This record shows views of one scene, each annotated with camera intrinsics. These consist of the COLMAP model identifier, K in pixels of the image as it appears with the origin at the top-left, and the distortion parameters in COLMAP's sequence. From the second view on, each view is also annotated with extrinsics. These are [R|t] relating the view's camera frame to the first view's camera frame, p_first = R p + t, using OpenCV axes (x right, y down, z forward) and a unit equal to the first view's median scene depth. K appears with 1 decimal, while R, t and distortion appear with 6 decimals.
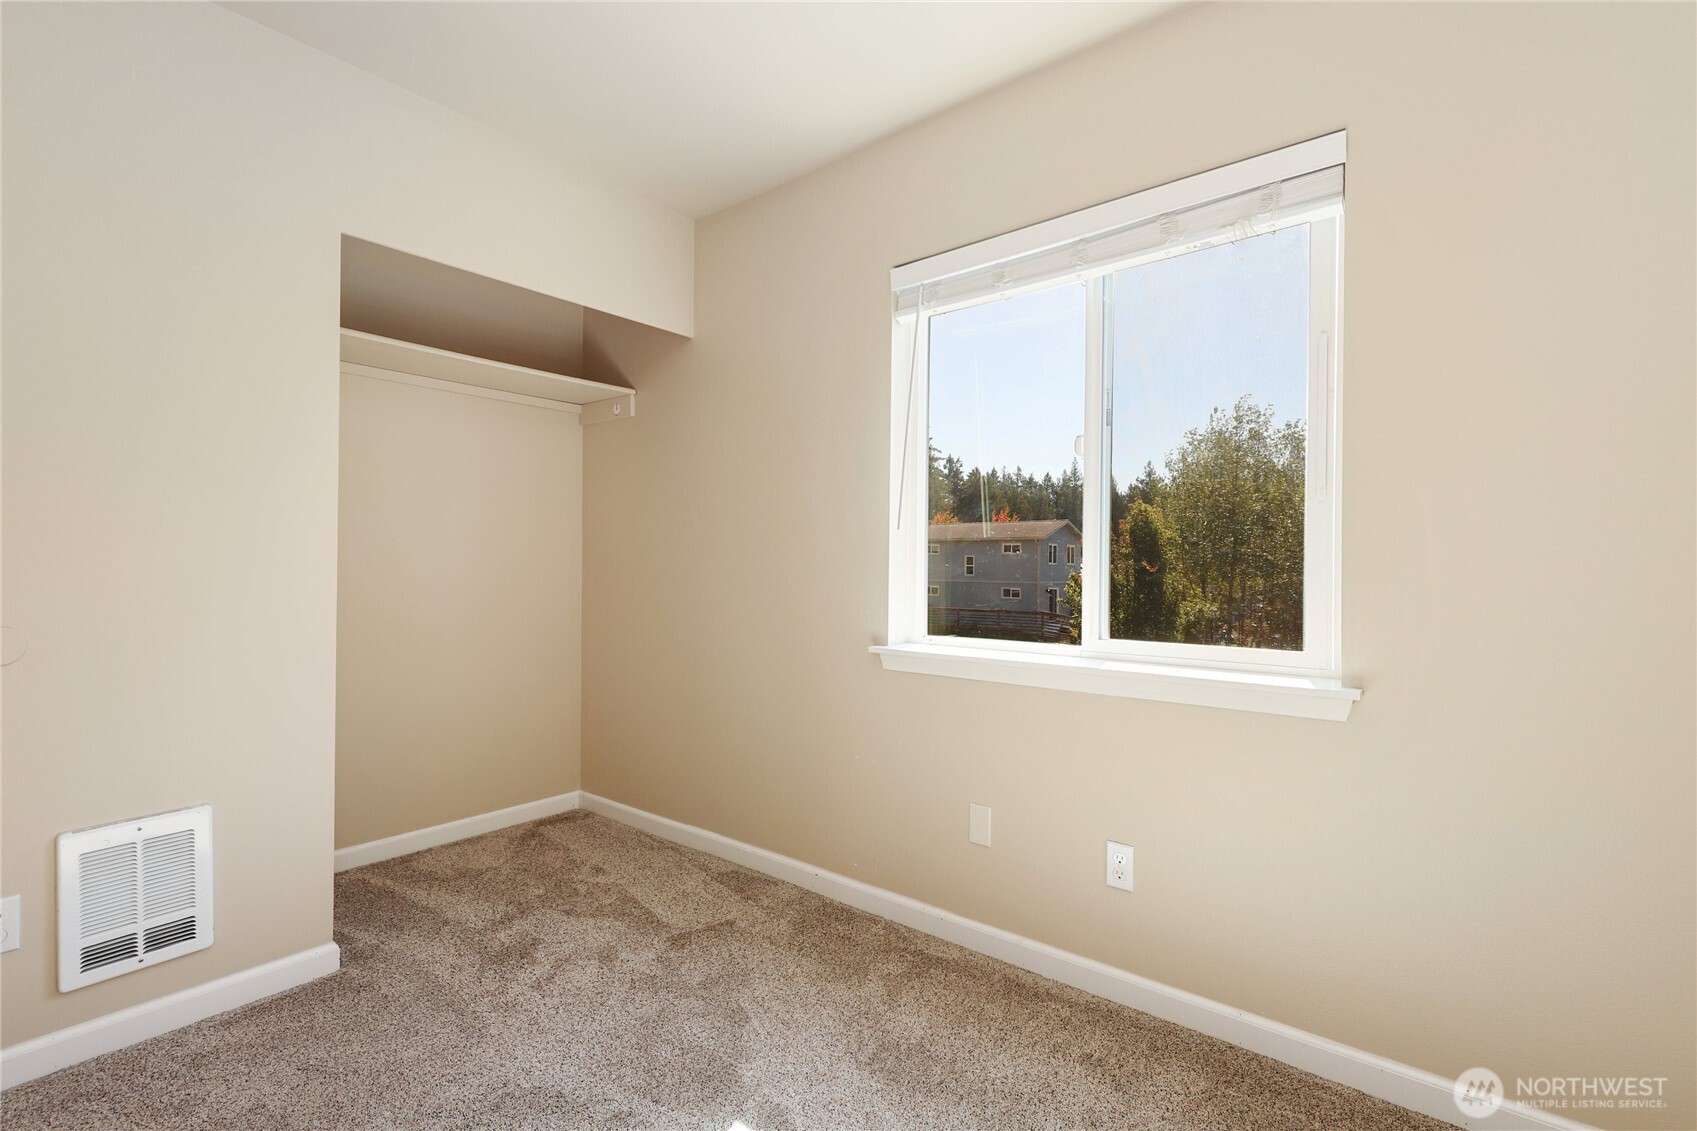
lens RADIAL K [[755.2, 0, 850.8], [0, 755.2, 561.3], [0, 0, 1]] dist [0.006643, -0.001544]
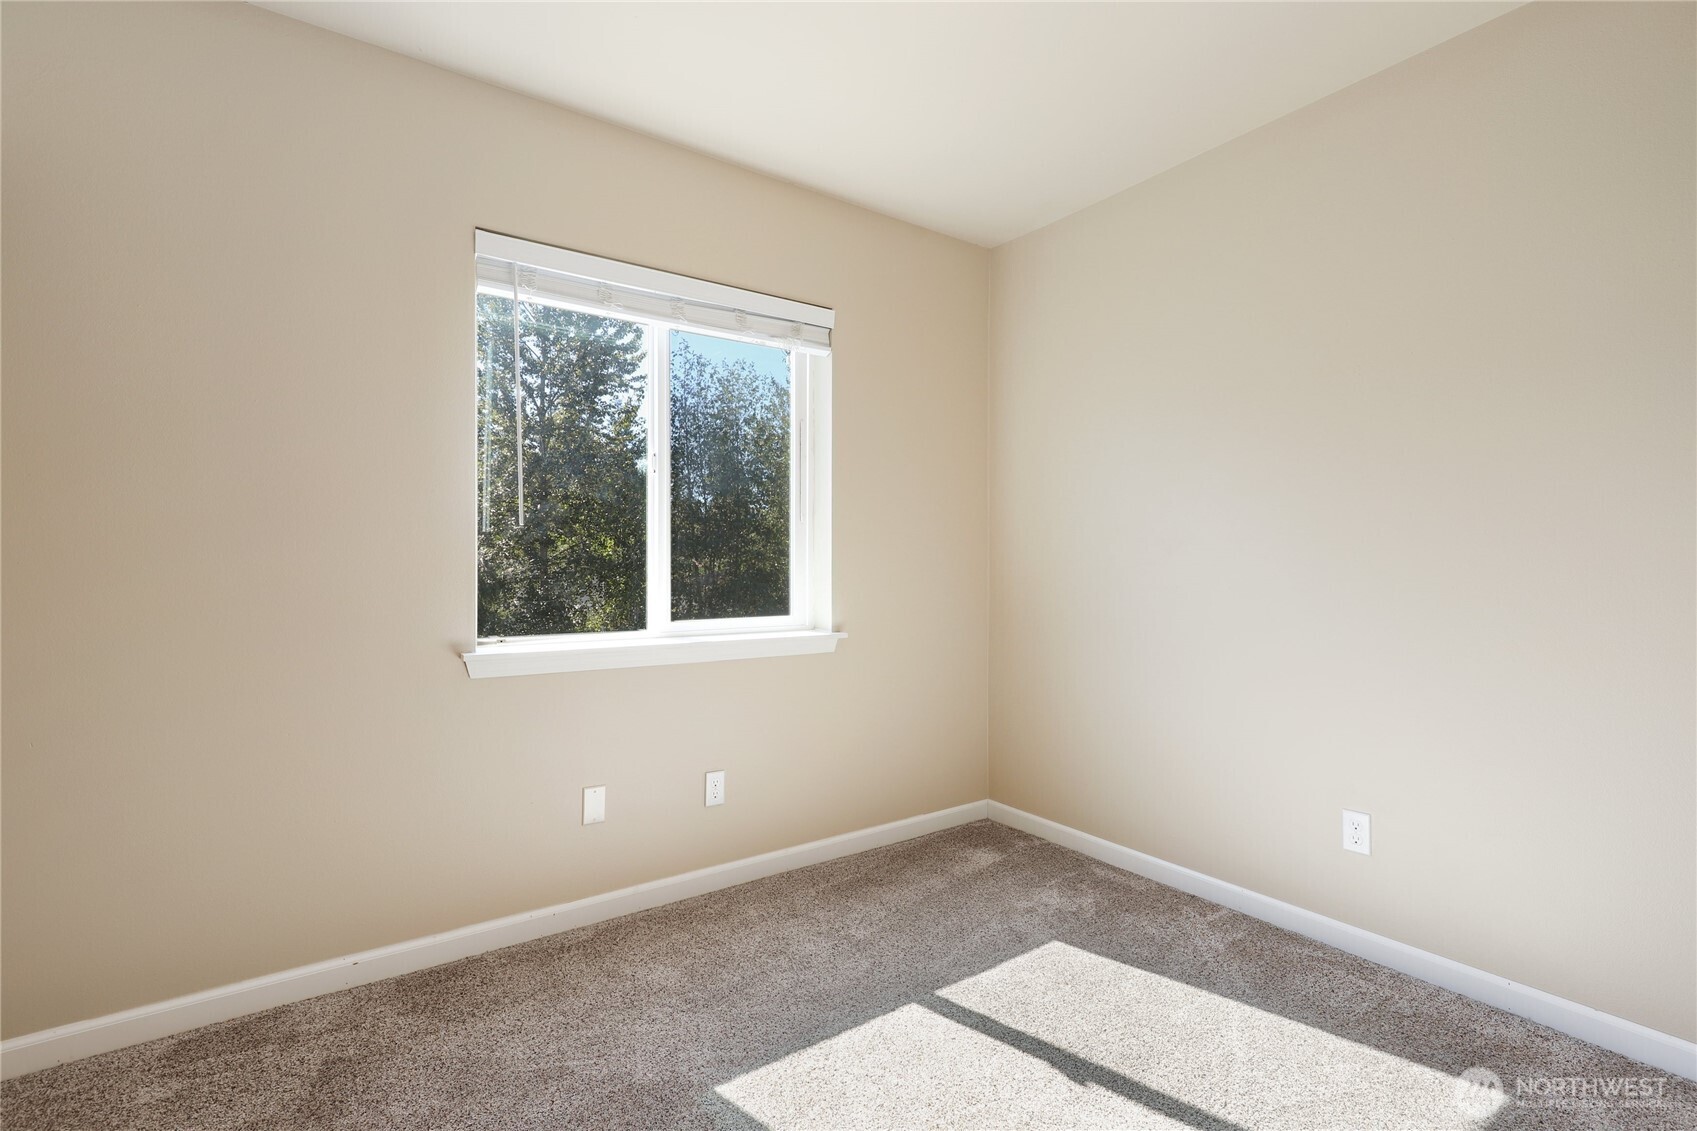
lens RADIAL K [[755.2, 0, 850.8], [0, 755.2, 561.3], [0, 0, 1]] dist [0.006643, -0.001544]
pose [[0.288171, -0.000216, 0.957579, -0.792404], [-0.006279, 0.999978, 0.002115, 0.000417], [-0.957558, -0.006622, 0.288164, 0.368980]]
